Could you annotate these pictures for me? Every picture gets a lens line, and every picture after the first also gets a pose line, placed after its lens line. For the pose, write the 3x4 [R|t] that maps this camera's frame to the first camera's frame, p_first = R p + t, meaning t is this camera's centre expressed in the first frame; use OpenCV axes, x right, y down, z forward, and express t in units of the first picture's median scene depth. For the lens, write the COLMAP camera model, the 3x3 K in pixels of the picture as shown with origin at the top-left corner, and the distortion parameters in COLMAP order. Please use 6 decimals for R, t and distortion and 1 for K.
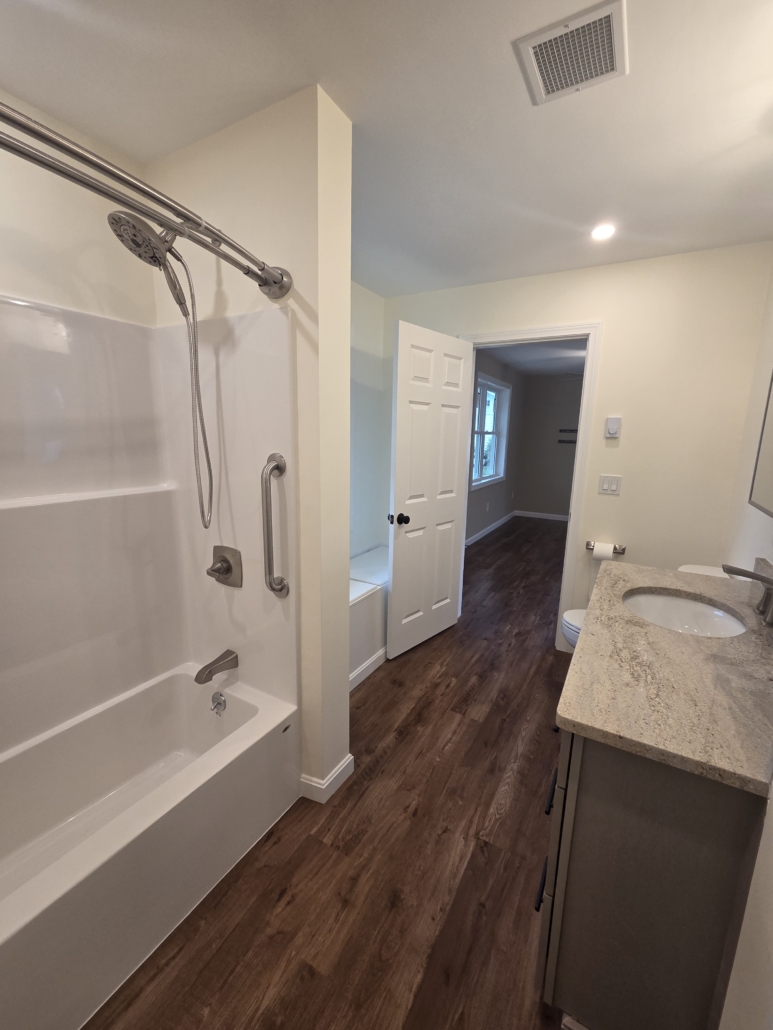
lens RADIAL K [[425.1, 0, 387.4], [0, 425.1, 516.4], [0, 0, 1]] dist [0.004545, -0.000329]
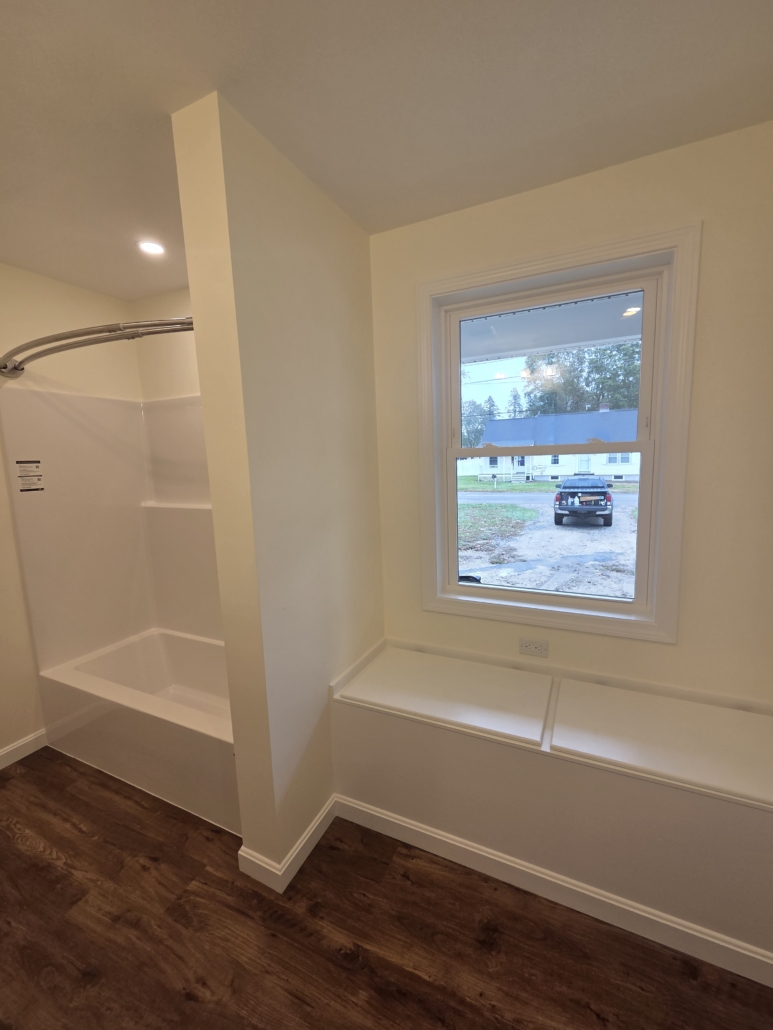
lens RADIAL K [[425.1, 0, 395.1], [0, 425.1, 517.4], [0, 0, 1]] dist [0.004545, -0.000329]
pose [[0.085928, 0.123330, -0.988639, 0.709389], [-0.163269, 0.980637, 0.108141, -0.221744], [0.982833, 0.152122, 0.104400, 1.155833]]
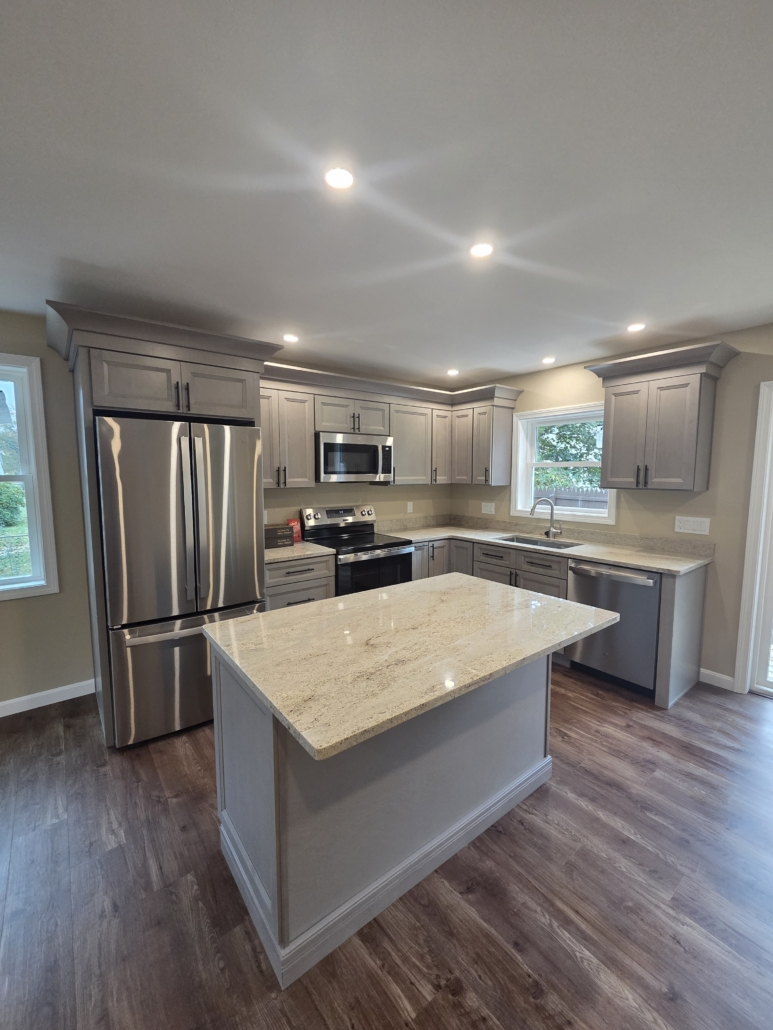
lens RADIAL K [[425.1, 0, 388.7], [0, 425.1, 516.8], [0, 0, 1]] dist [0.004545, -0.000329]
pose [[0.367564, -0.104644, 0.924092, -0.782932], [0.175954, 0.983528, 0.041388, -0.166733], [-0.913202, 0.147385, 0.379922, 0.586780]]
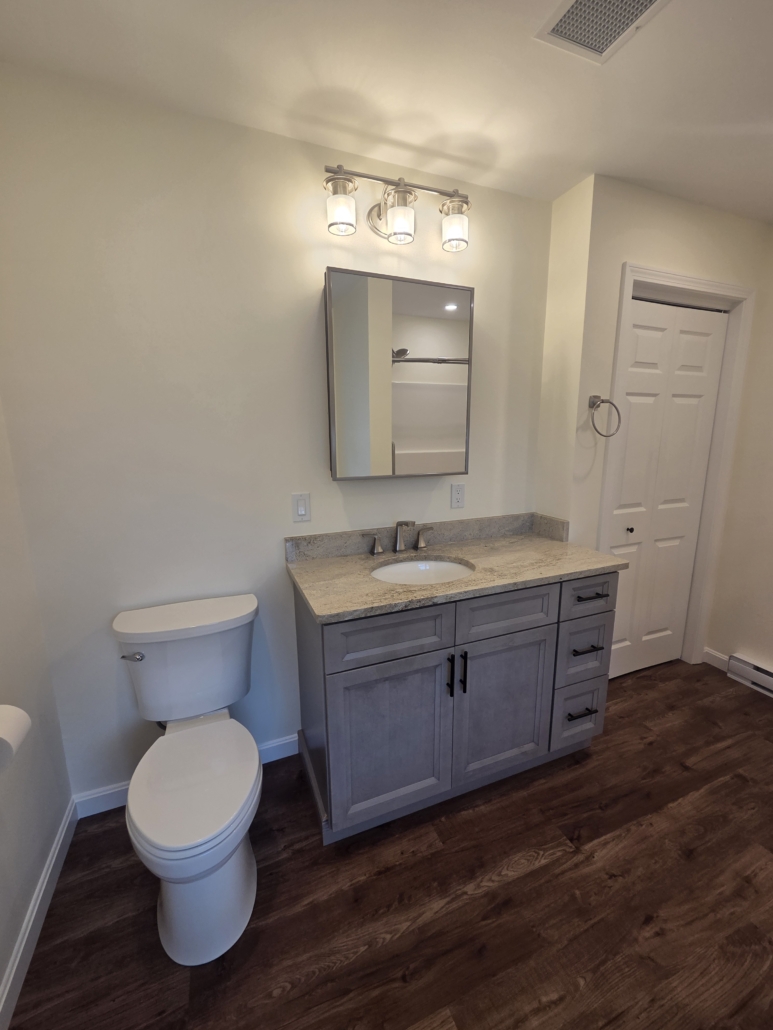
lens RADIAL K [[425.1, 0, 394.3], [0, 425.1, 510.8], [0, 0, 1]] dist [0.004545, -0.000329]
pose [[-0.800097, -0.130317, 0.585544, 0.077229], [0.106656, 0.929661, 0.352639, -0.302245], [-0.590313, 0.344597, -0.729920, 1.595508]]
